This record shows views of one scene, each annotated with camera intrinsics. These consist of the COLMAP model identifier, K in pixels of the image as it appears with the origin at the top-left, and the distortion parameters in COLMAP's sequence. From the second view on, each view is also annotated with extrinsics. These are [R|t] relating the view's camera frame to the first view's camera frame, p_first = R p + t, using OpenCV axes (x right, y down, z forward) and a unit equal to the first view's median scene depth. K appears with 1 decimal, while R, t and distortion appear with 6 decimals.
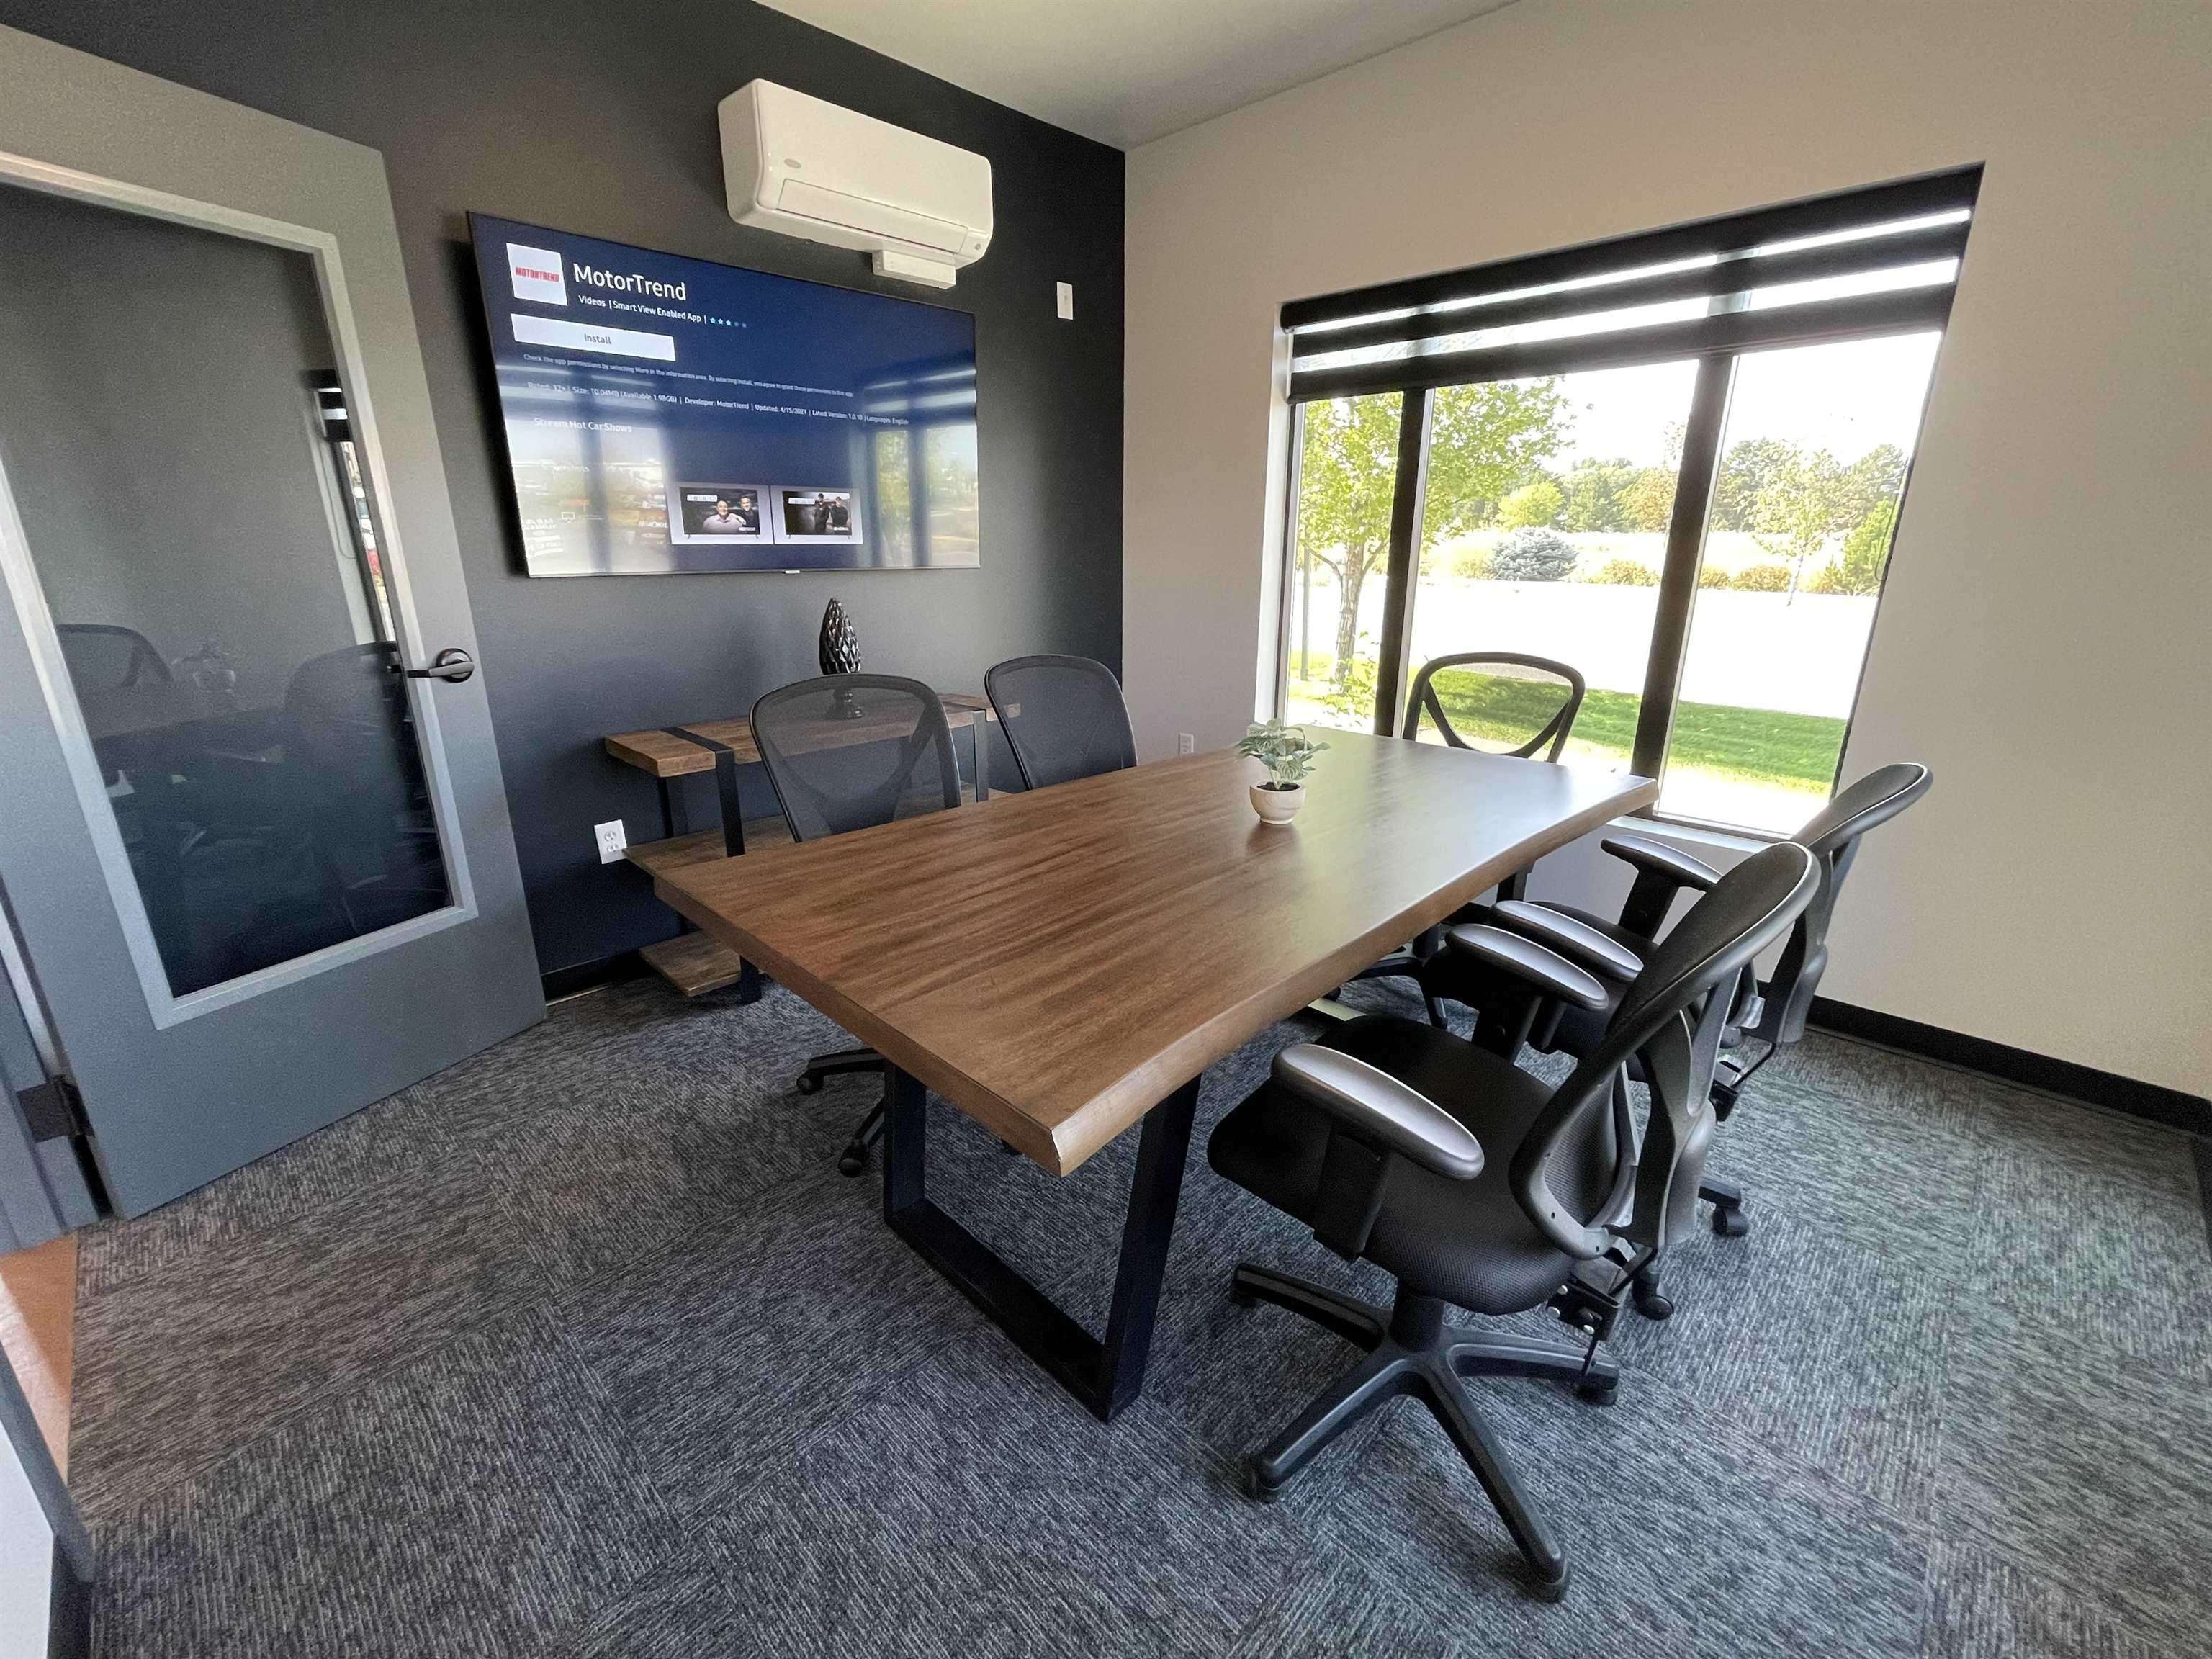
lens RADIAL K [[902.6, 0, 1106.0], [0, 902.6, 829.5], [0, 0, 1]] dist [-0.001077, -0.000123]
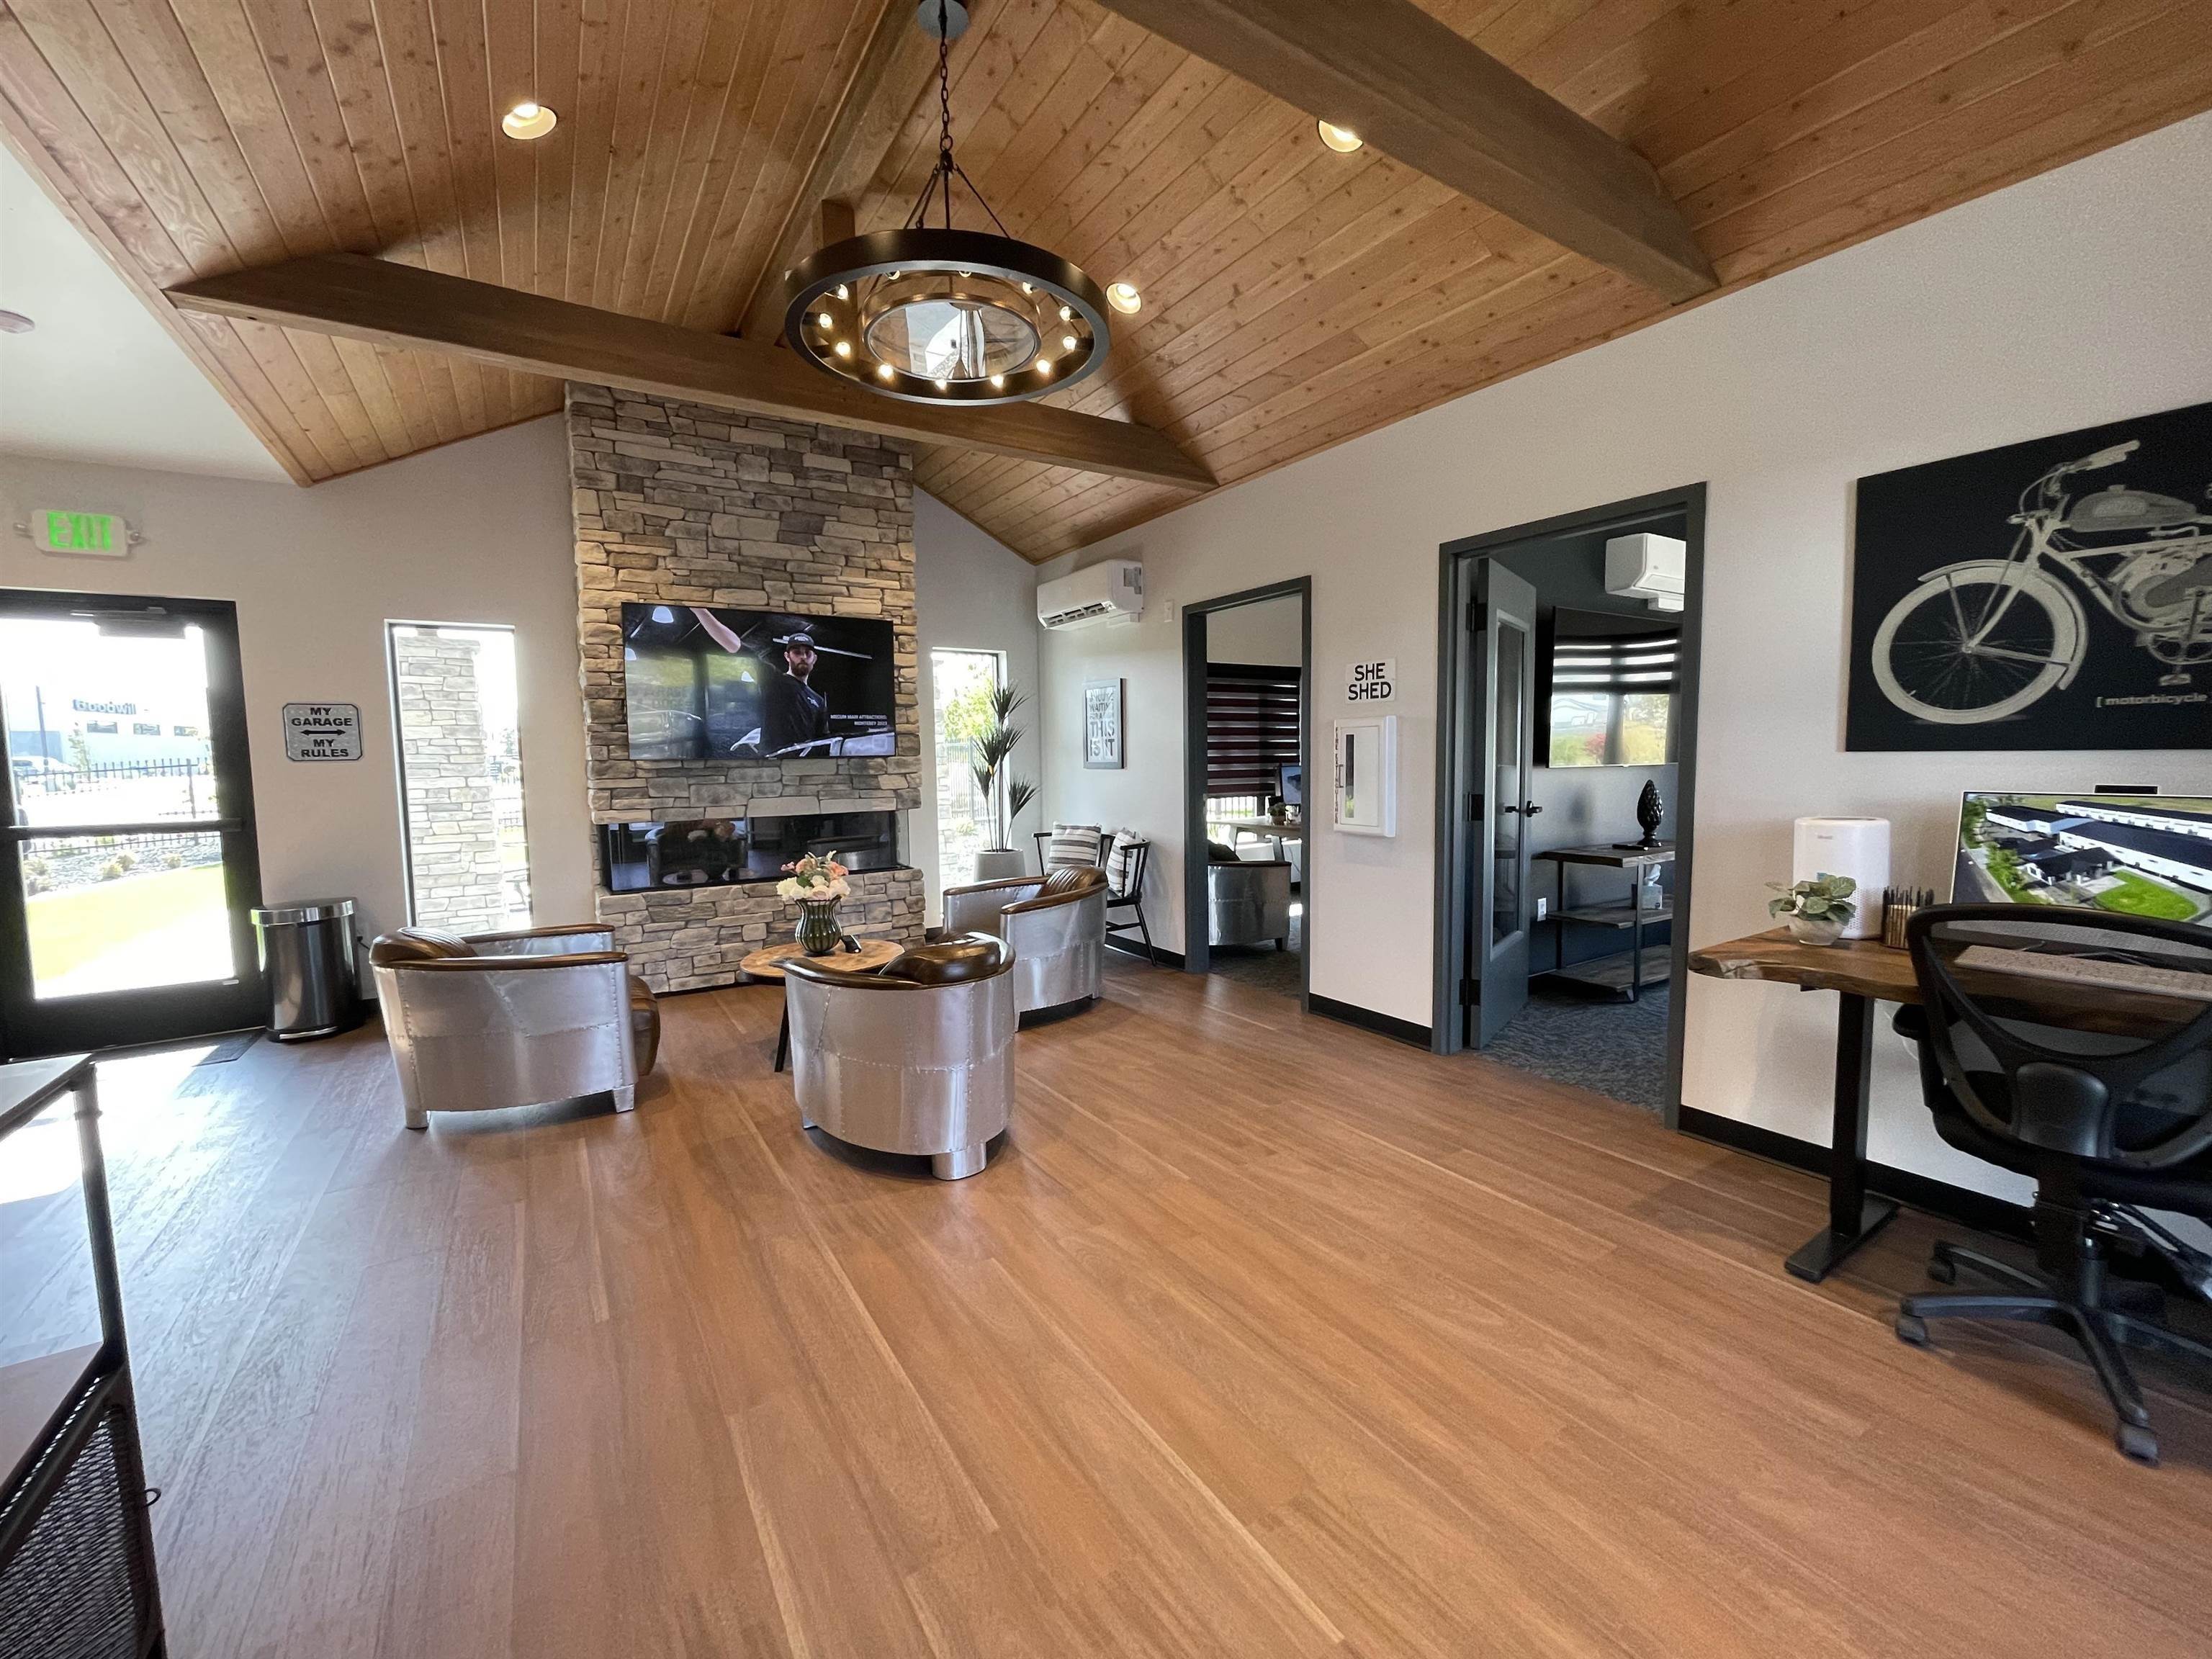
lens RADIAL K [[884.4, 0, 1099.4], [0, 884.4, 818.1], [0, 0, 1]] dist [0.014082, -0.005477]
pose [[0.975126, -0.004018, -0.221615, -1.101956], [-0.050243, 0.969803, -0.238657, 0.331947], [0.215882, 0.243856, 0.945478, -0.988553]]
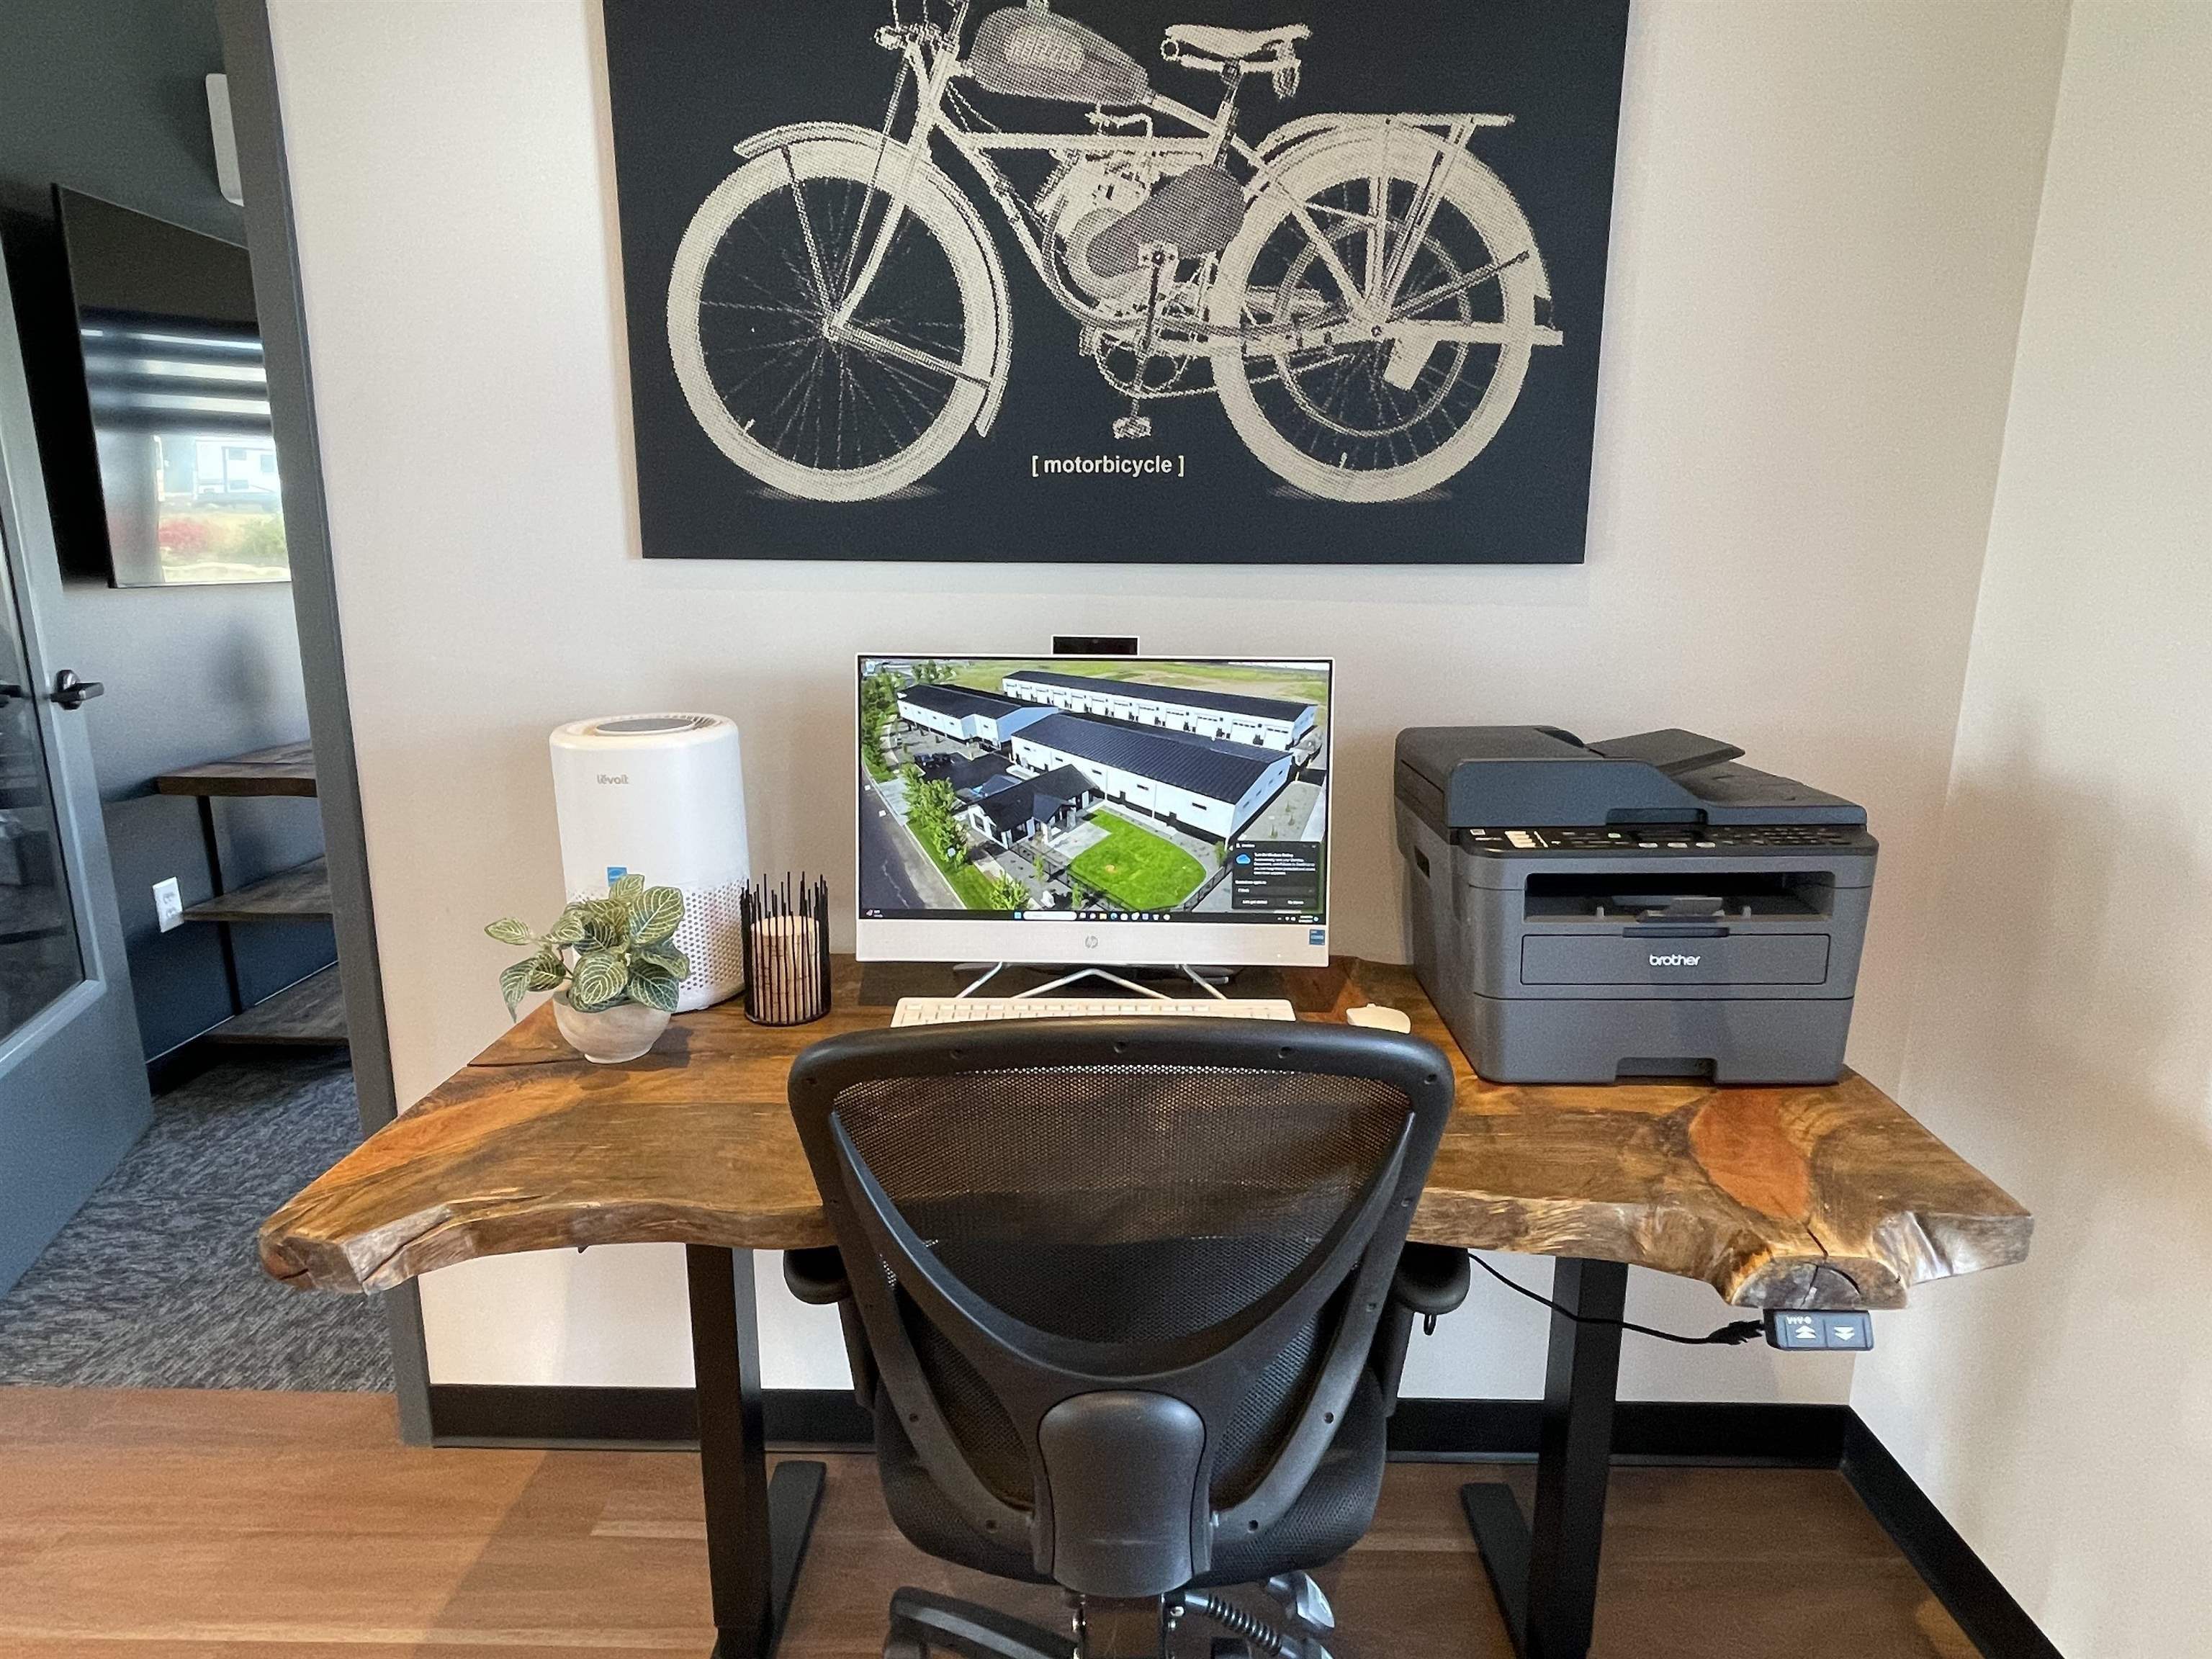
lens RADIAL K [[1242.0, 0, 1106.0], [0, 1242.0, 829.5], [0, 0, 1]] dist [0.000422, 0.000007]
pose [[0.708419, -0.152622, 0.689093, -0.770811], [0.218267, 0.975854, -0.008253, 0.154821], [-0.671195, 0.156253, 0.724626, -0.427678]]
